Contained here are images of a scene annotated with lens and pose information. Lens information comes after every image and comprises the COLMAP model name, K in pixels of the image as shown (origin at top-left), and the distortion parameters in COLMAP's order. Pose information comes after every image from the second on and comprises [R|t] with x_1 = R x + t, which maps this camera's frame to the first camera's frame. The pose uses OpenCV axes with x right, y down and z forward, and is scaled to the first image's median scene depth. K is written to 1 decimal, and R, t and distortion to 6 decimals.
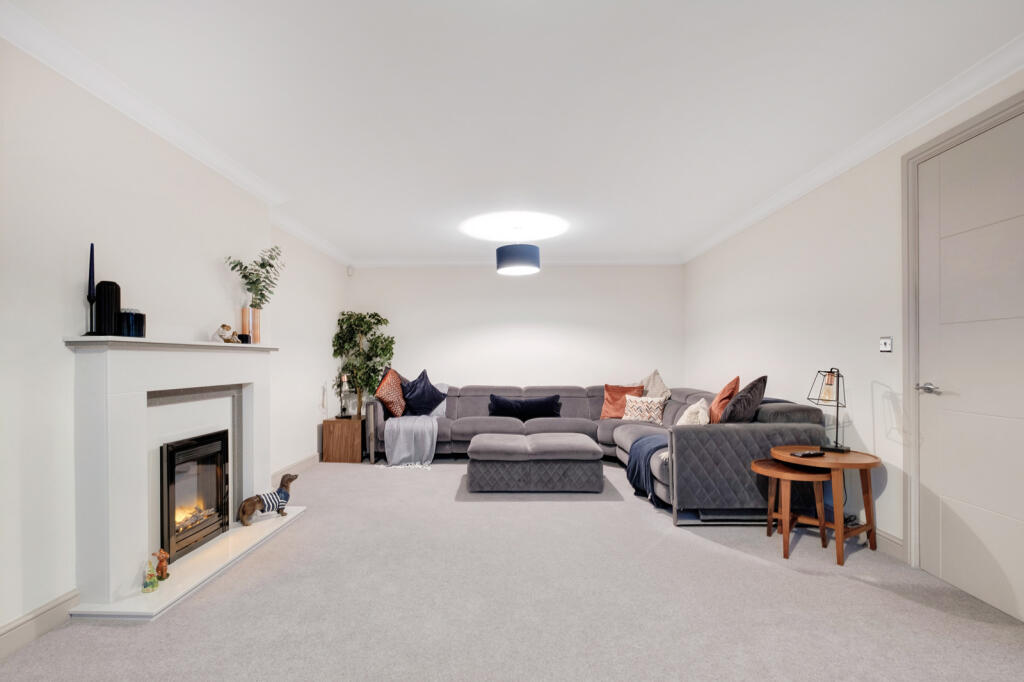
lens RADIAL K [[459.4, 0, 510.0], [0, 459.4, 347.0], [0, 0, 1]] dist [-0.003084, 0.000079]
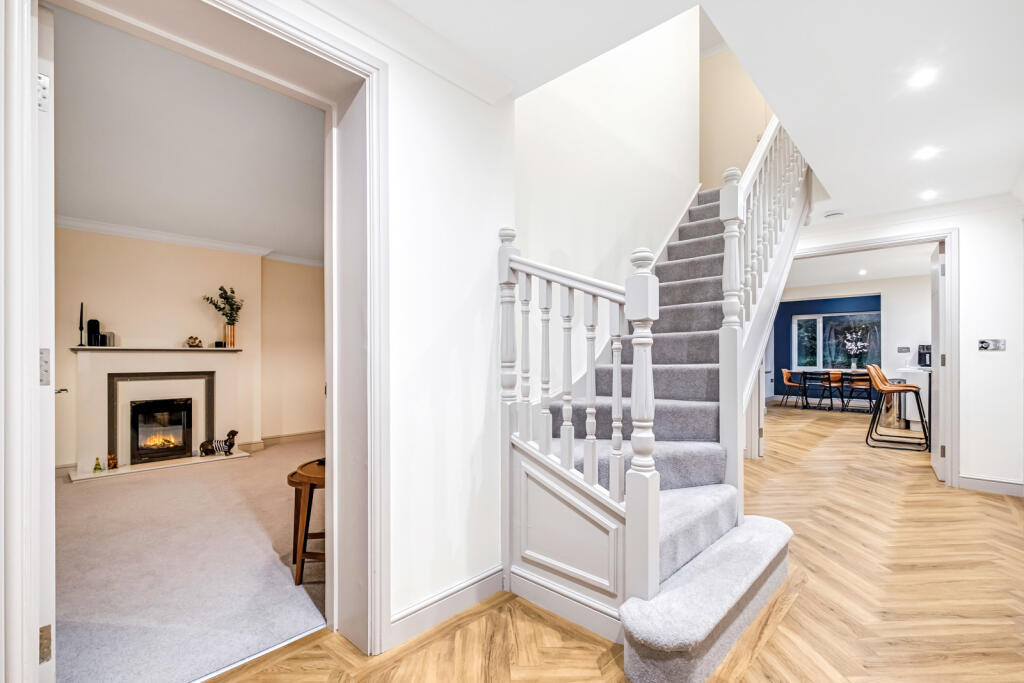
lens RADIAL K [[459.4, 0, 508.8], [0, 459.4, 359.3], [0, 0, 1]] dist [-0.003084, 0.000079]
pose [[0.748626, 0.004657, -0.662976, 1.340161], [0.016202, 0.999548, 0.025317, 0.010853], [0.662794, -0.029694, 0.748212, 0.478656]]
